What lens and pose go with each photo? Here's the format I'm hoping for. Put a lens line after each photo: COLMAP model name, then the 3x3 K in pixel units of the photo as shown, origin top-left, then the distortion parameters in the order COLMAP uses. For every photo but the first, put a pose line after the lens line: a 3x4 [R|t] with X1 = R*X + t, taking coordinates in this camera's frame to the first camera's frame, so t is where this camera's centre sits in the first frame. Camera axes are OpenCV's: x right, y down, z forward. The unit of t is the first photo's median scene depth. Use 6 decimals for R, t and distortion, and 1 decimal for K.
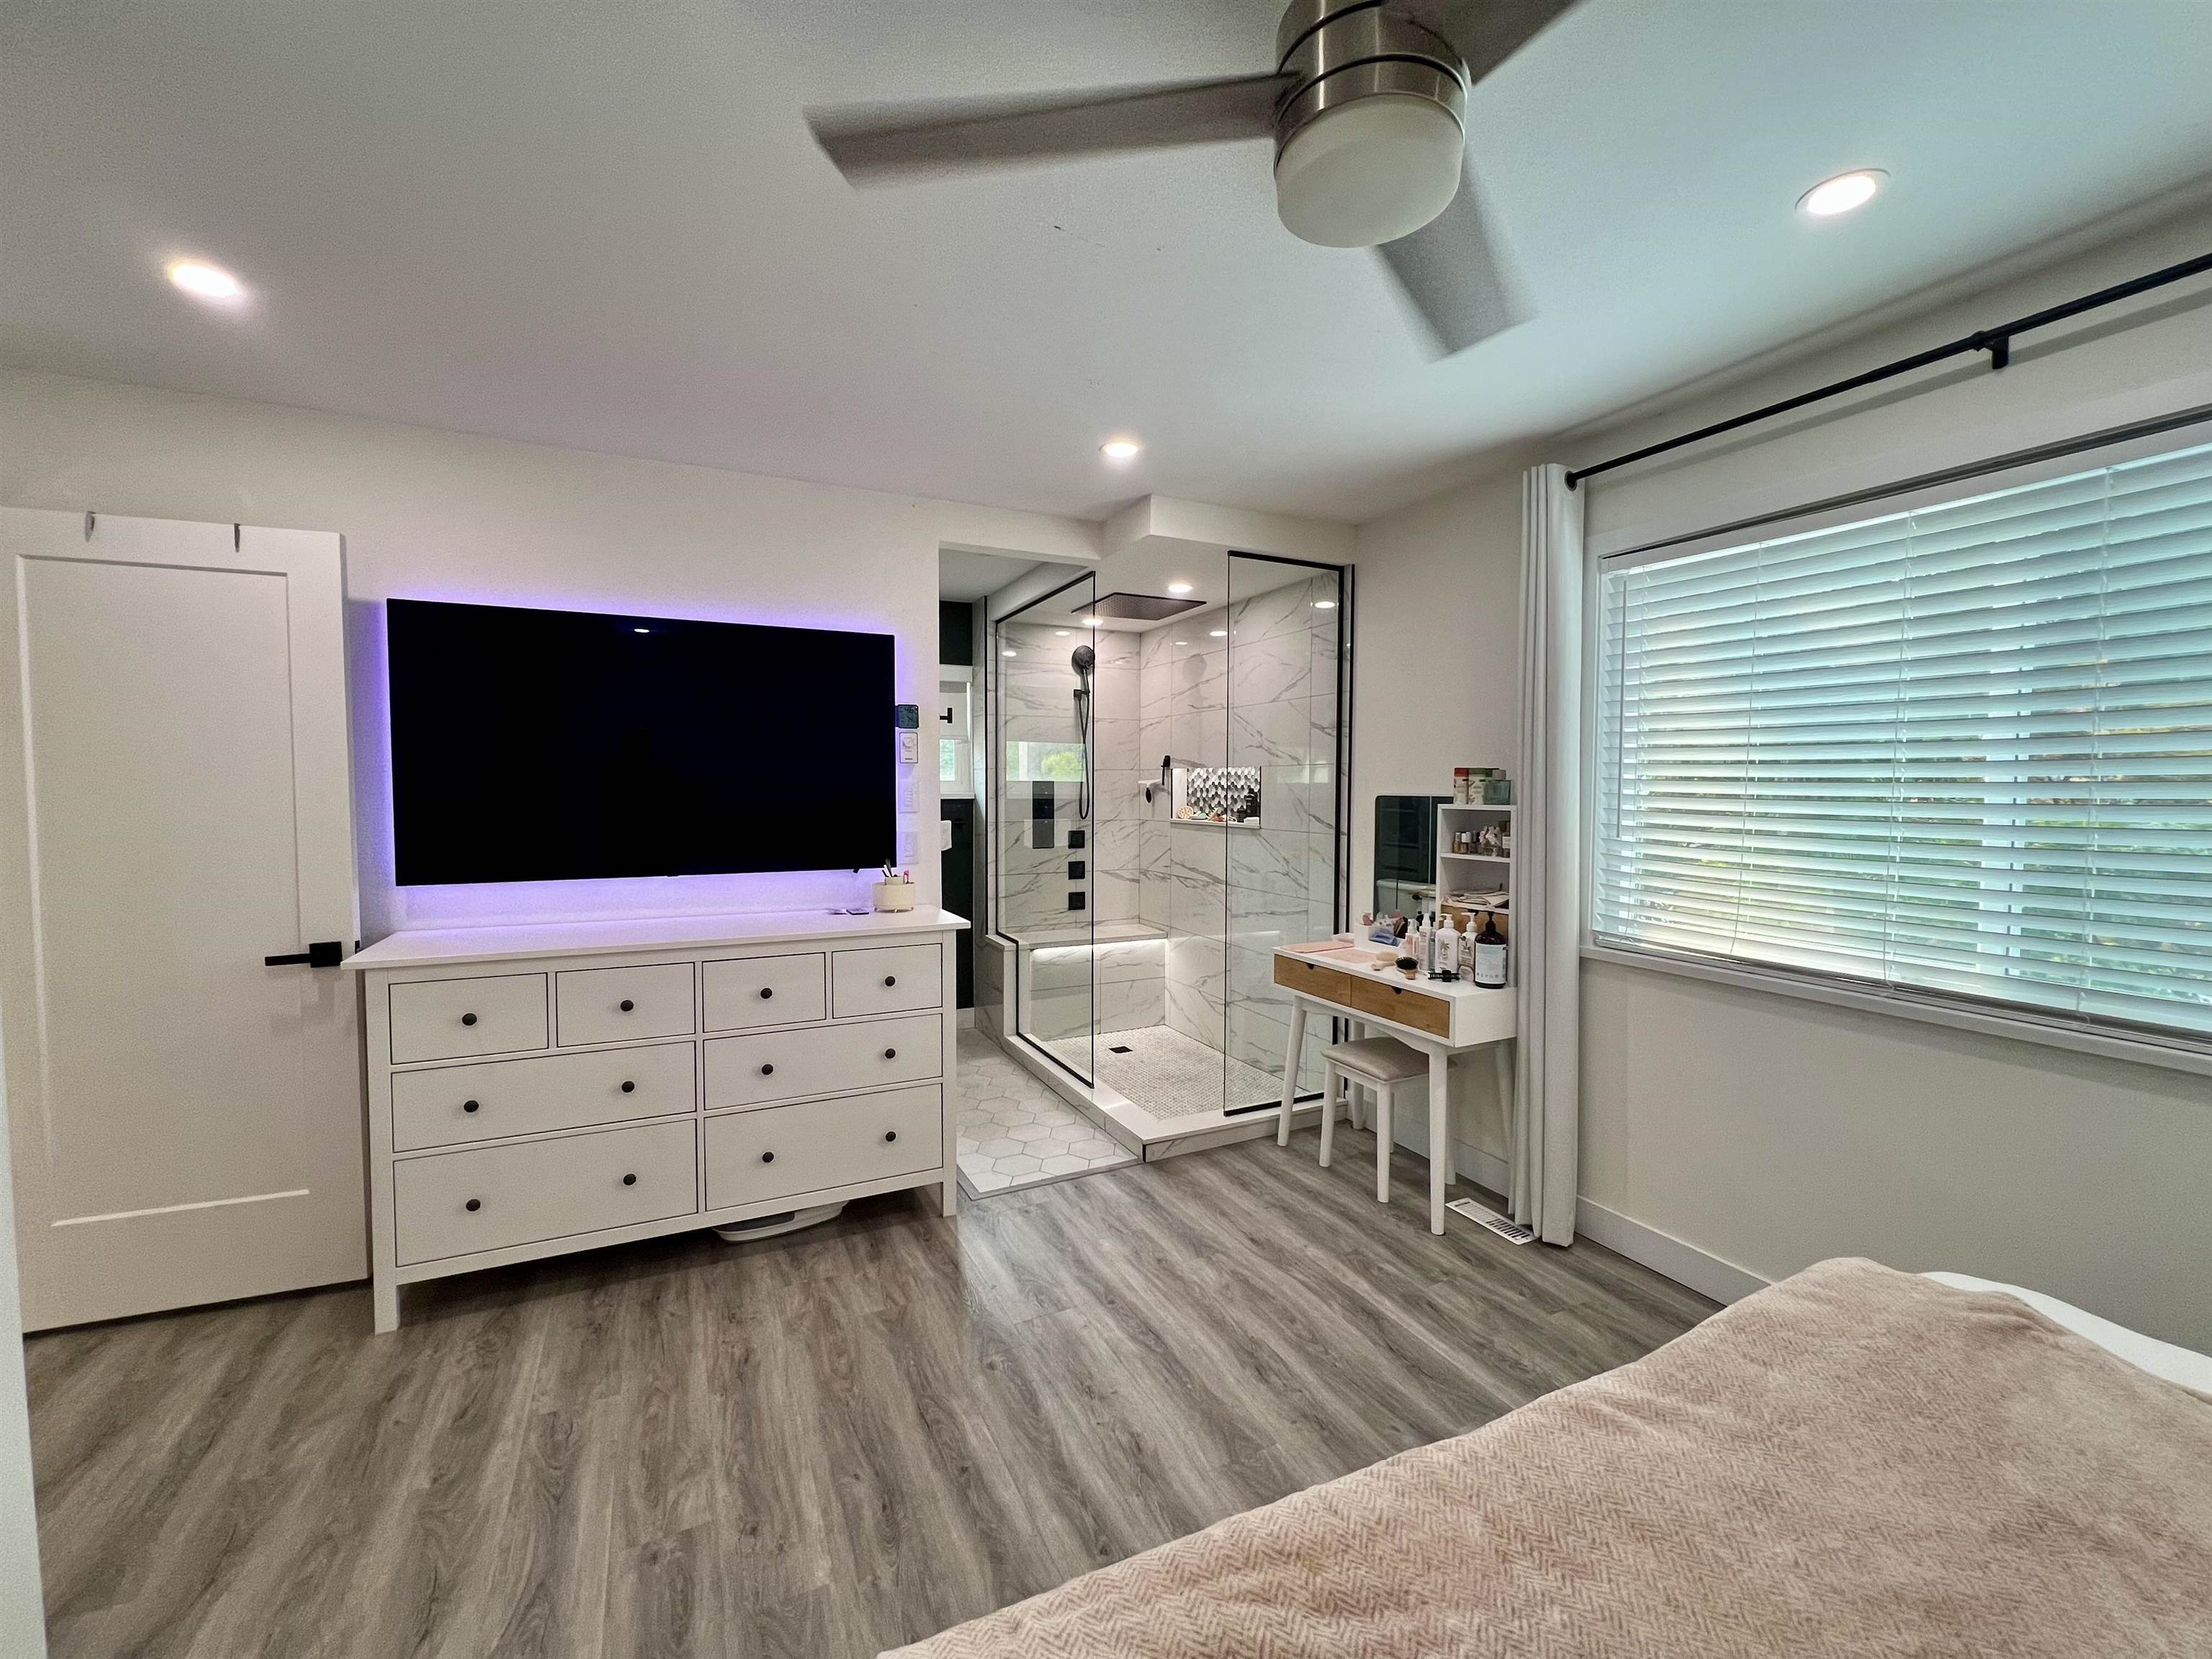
lens RADIAL K [[887.4, 0, 1099.6], [0, 887.4, 823.0], [0, 0, 1]] dist [0.000246, 0.000269]
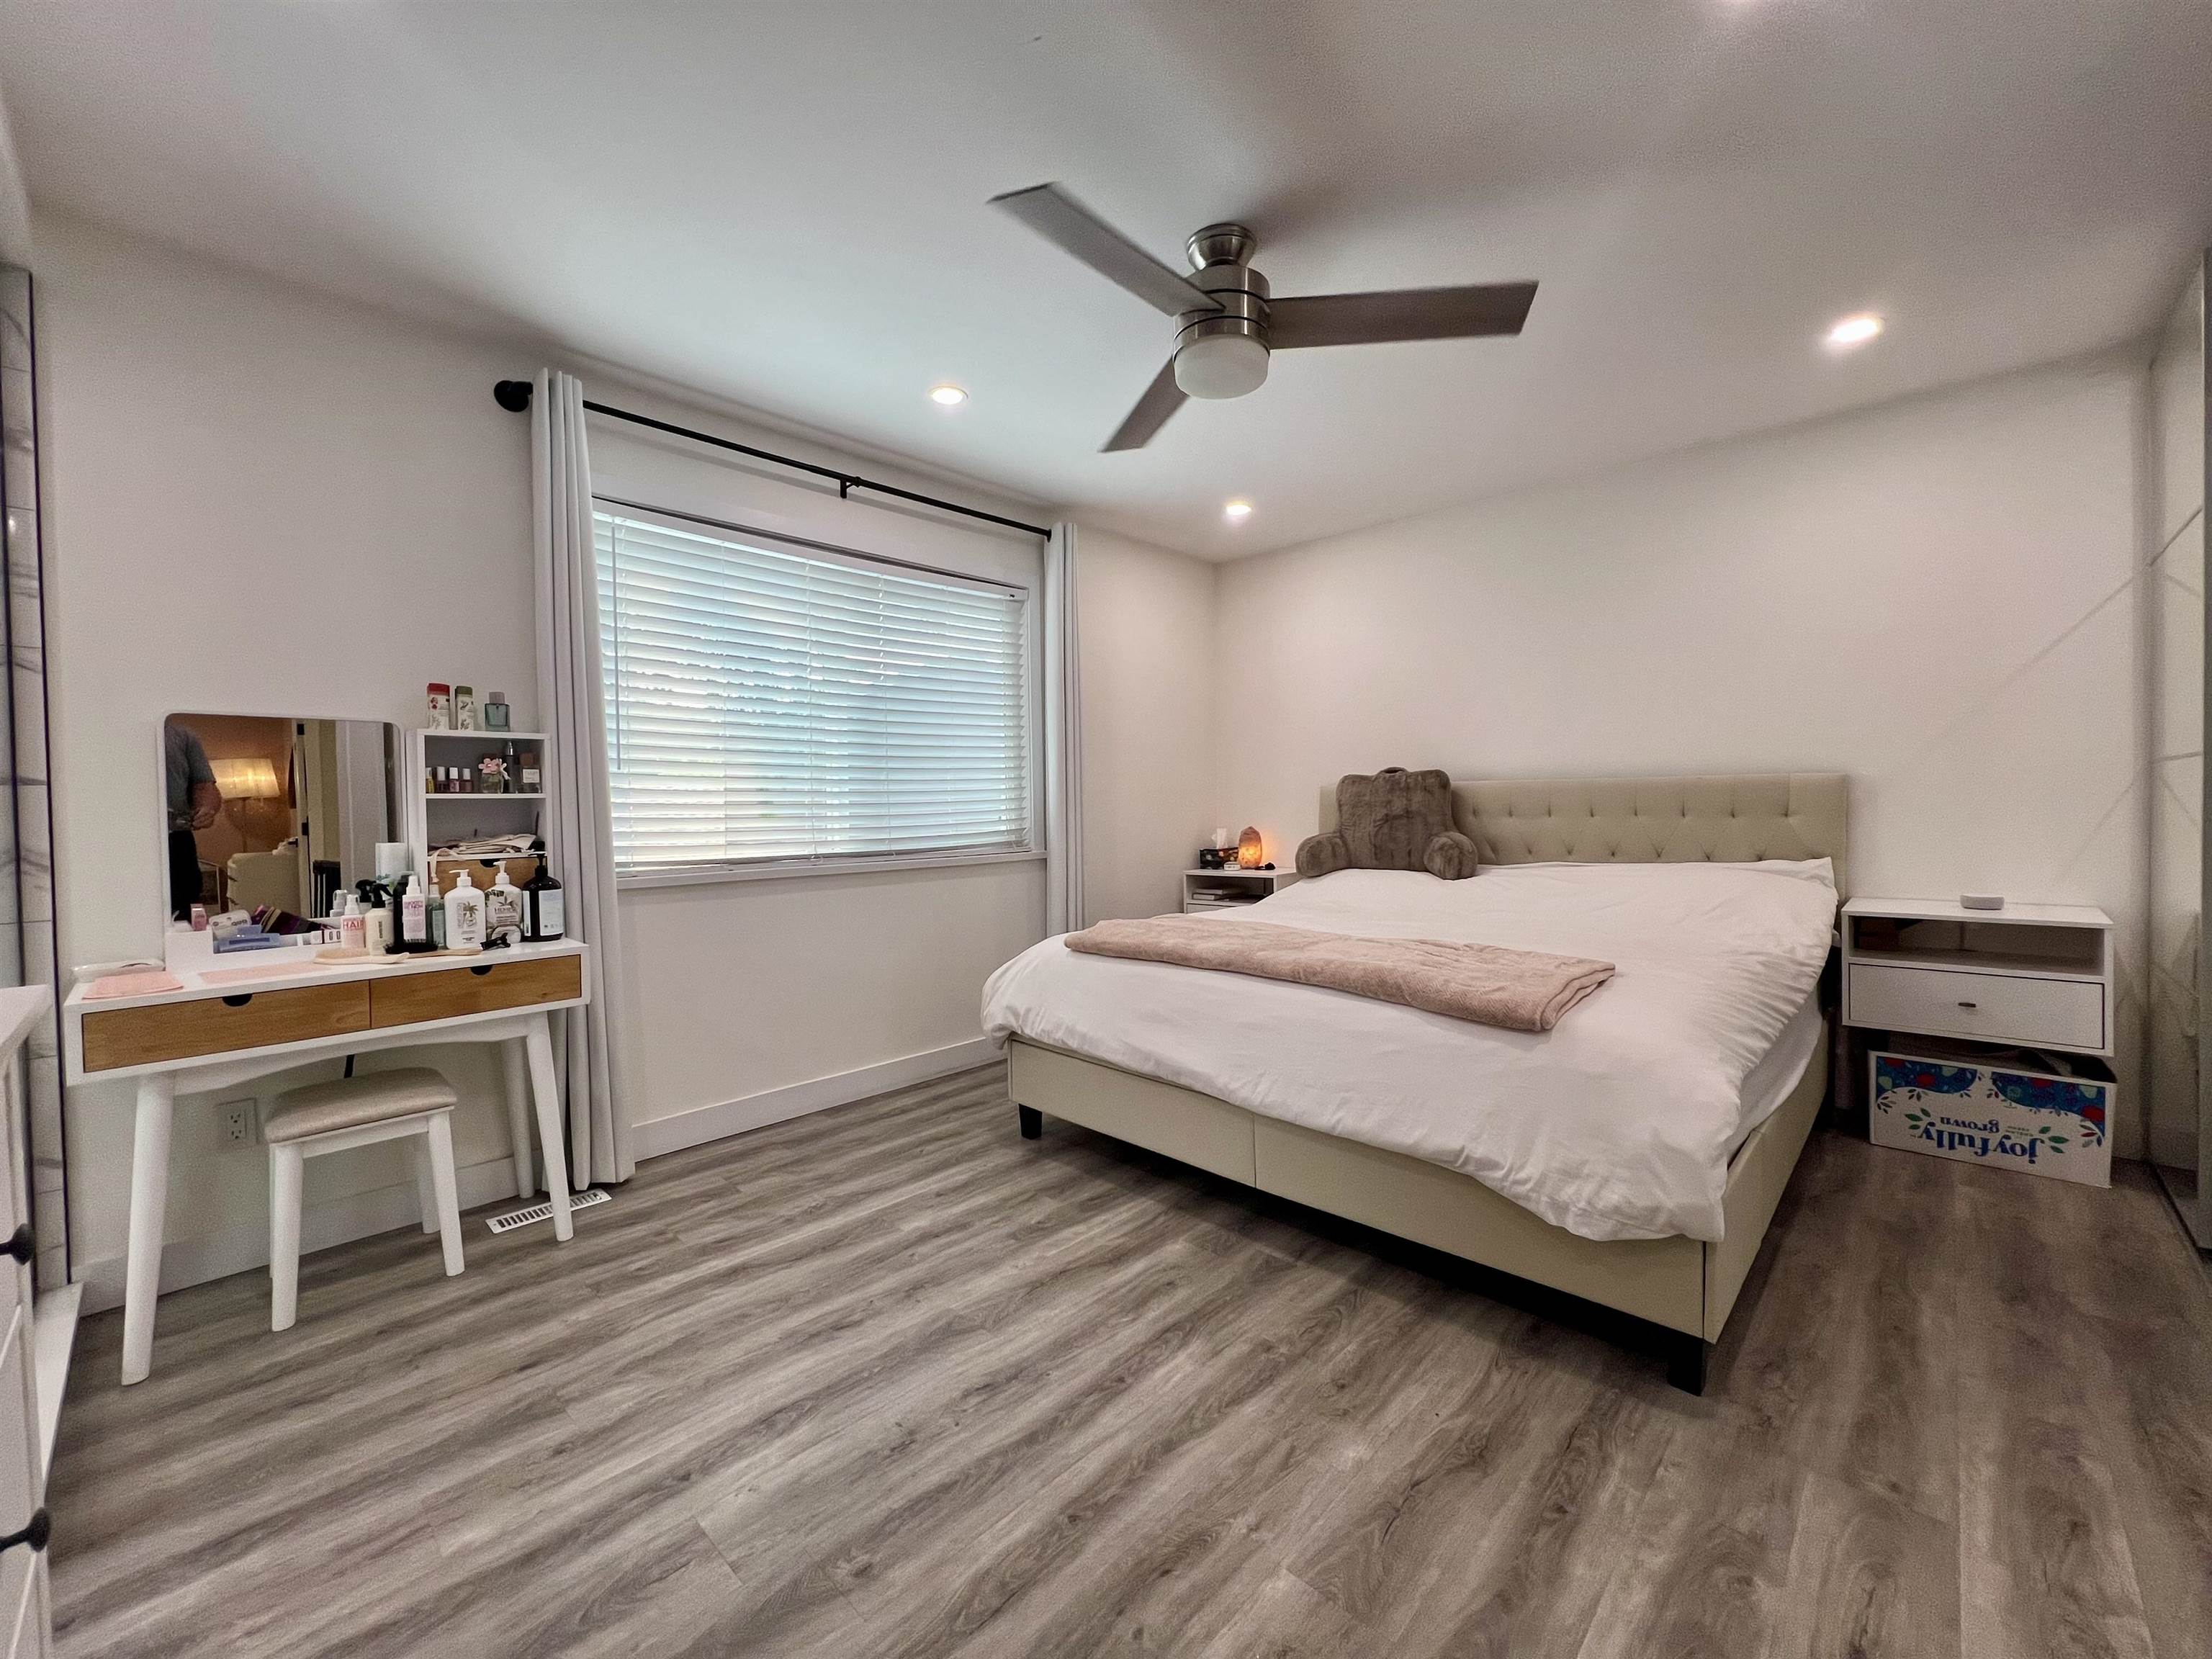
lens RADIAL K [[887.4, 0, 1099.6], [0, 887.4, 823.0], [0, 0, 1]] dist [0.000246, 0.000269]
pose [[-0.343934, -0.017976, 0.938822, -0.522949], [0.053746, 0.997801, 0.038795, 0.060323], [-0.937454, 0.063801, -0.342212, 0.723479]]
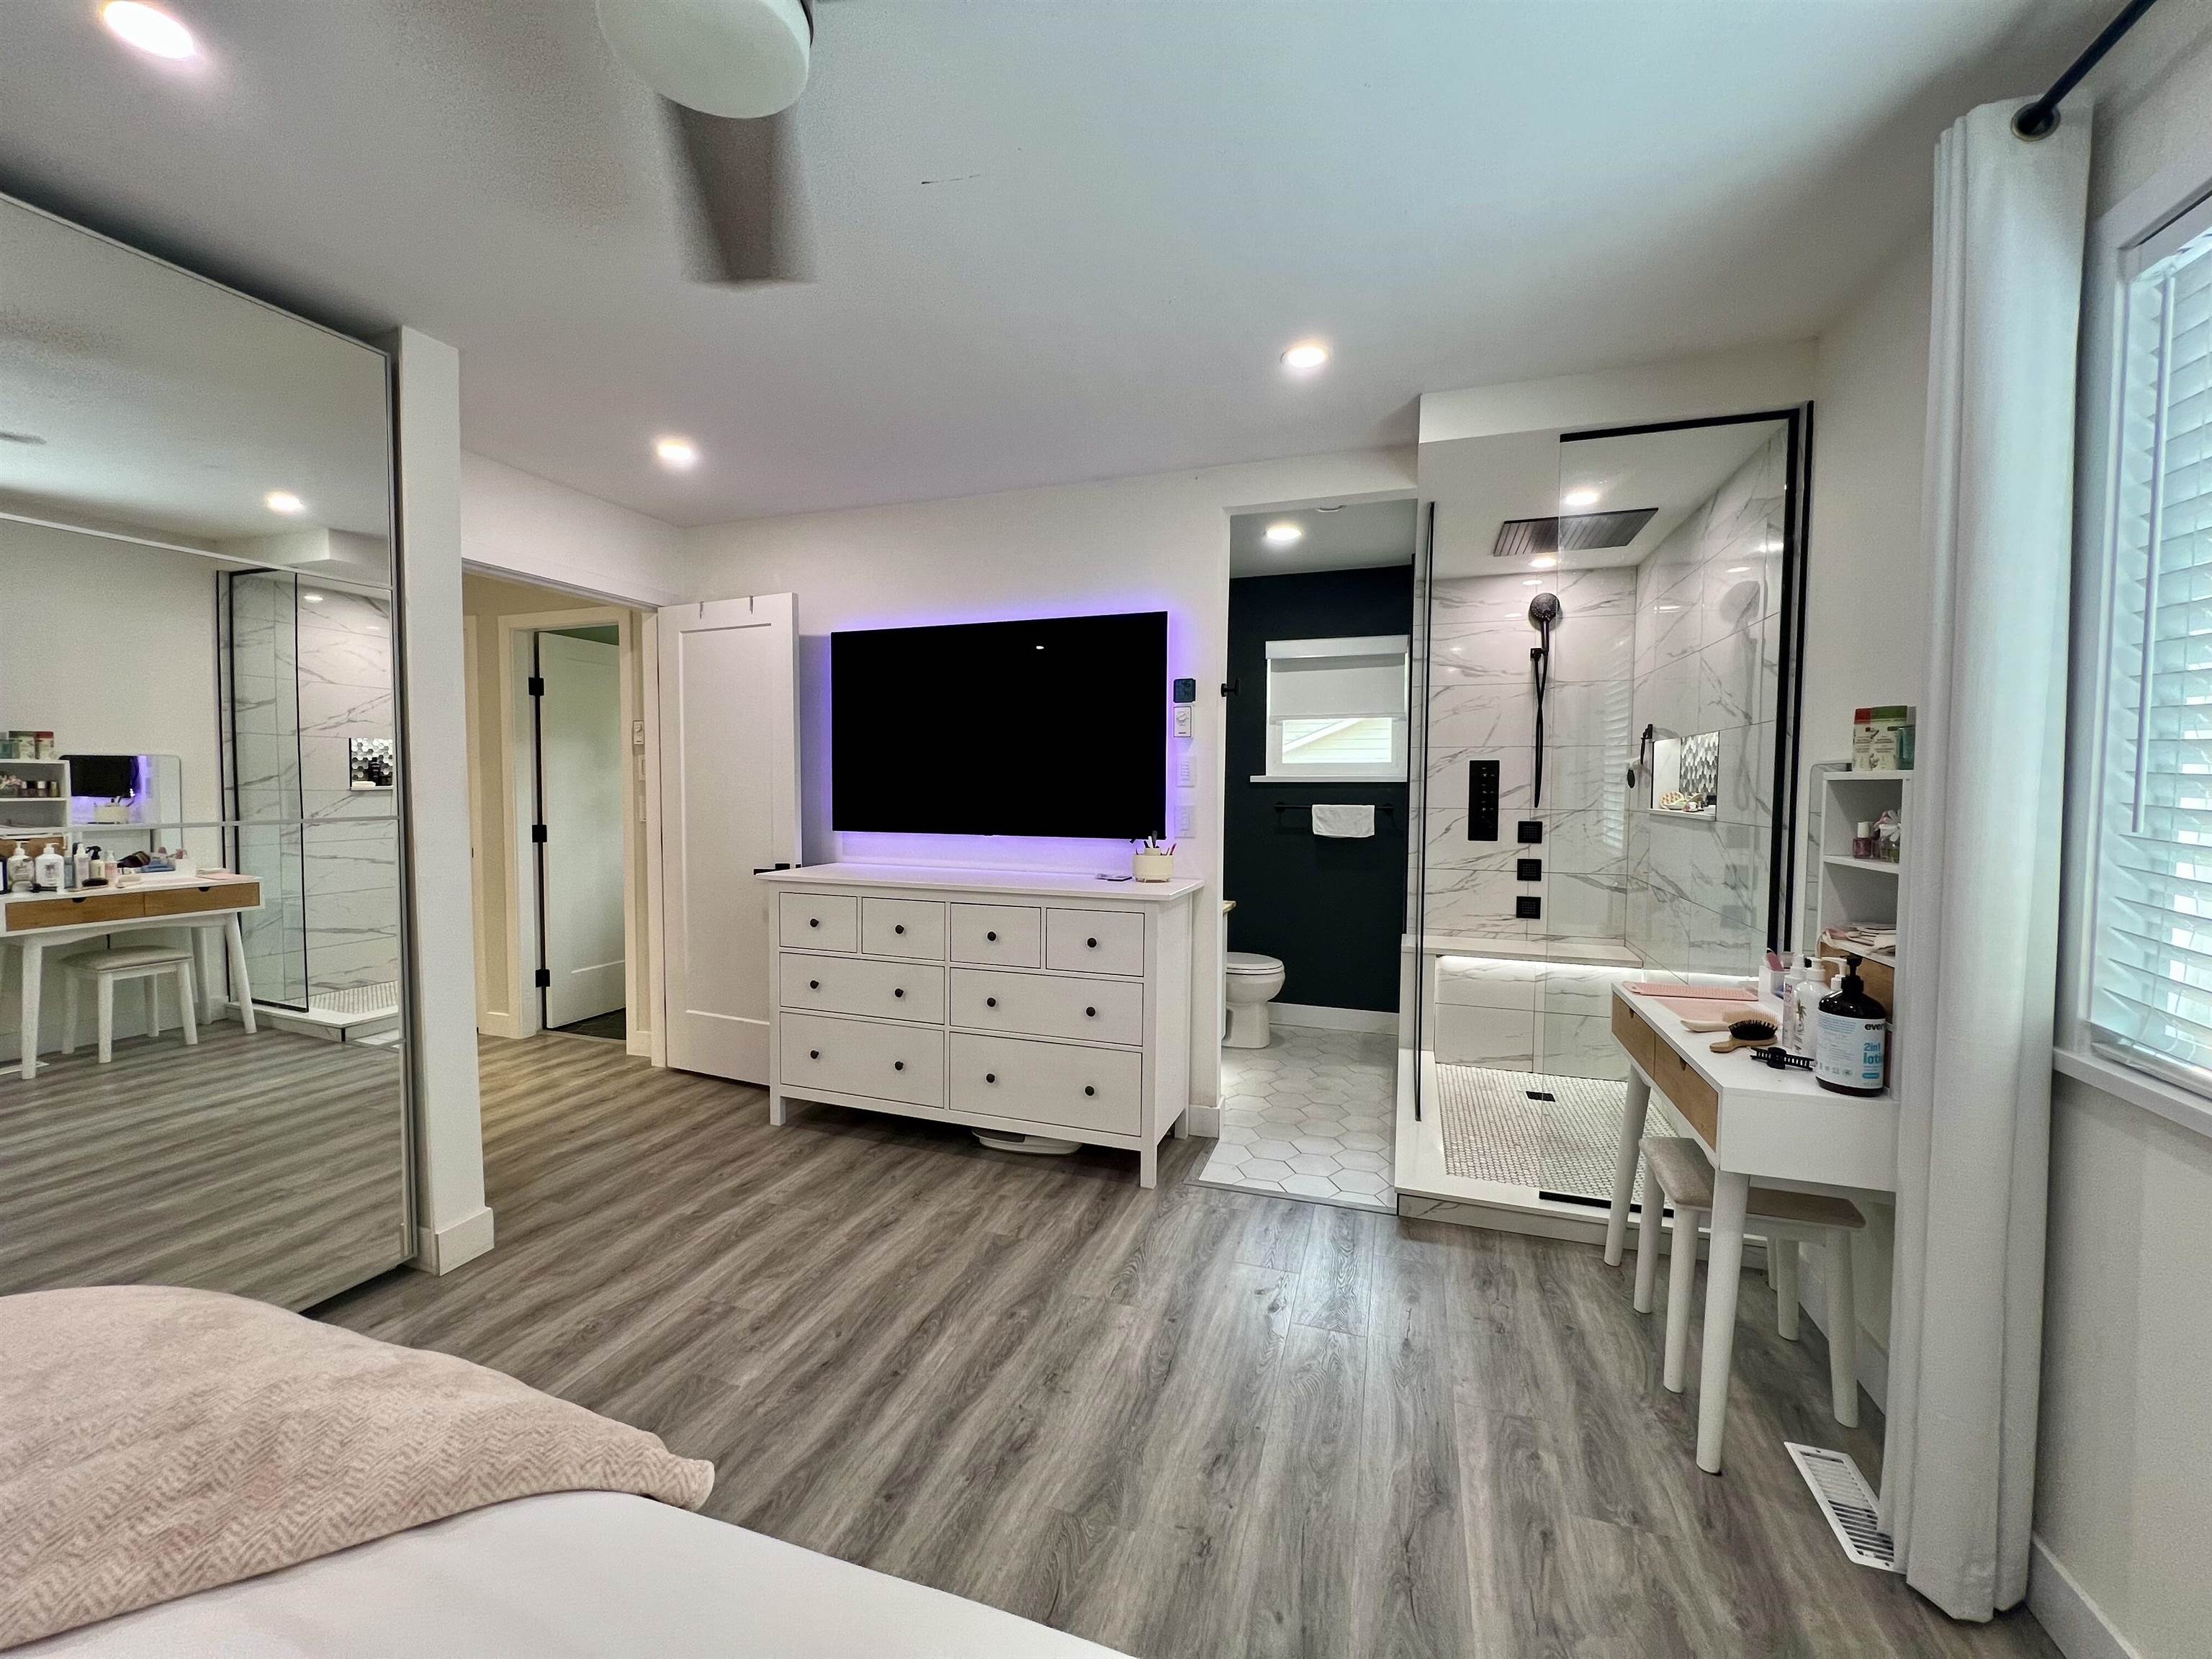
lens RADIAL K [[885.2, 0, 1101.9], [0, 885.2, 822.6], [0, 0, 1]] dist [0.001238, 0.000042]
pose [[0.708214, 0.033250, -0.705214, 0.460051], [-0.033575, 0.999346, 0.013400, 0.020300], [0.705199, 0.014187, 0.708867, 0.242163]]
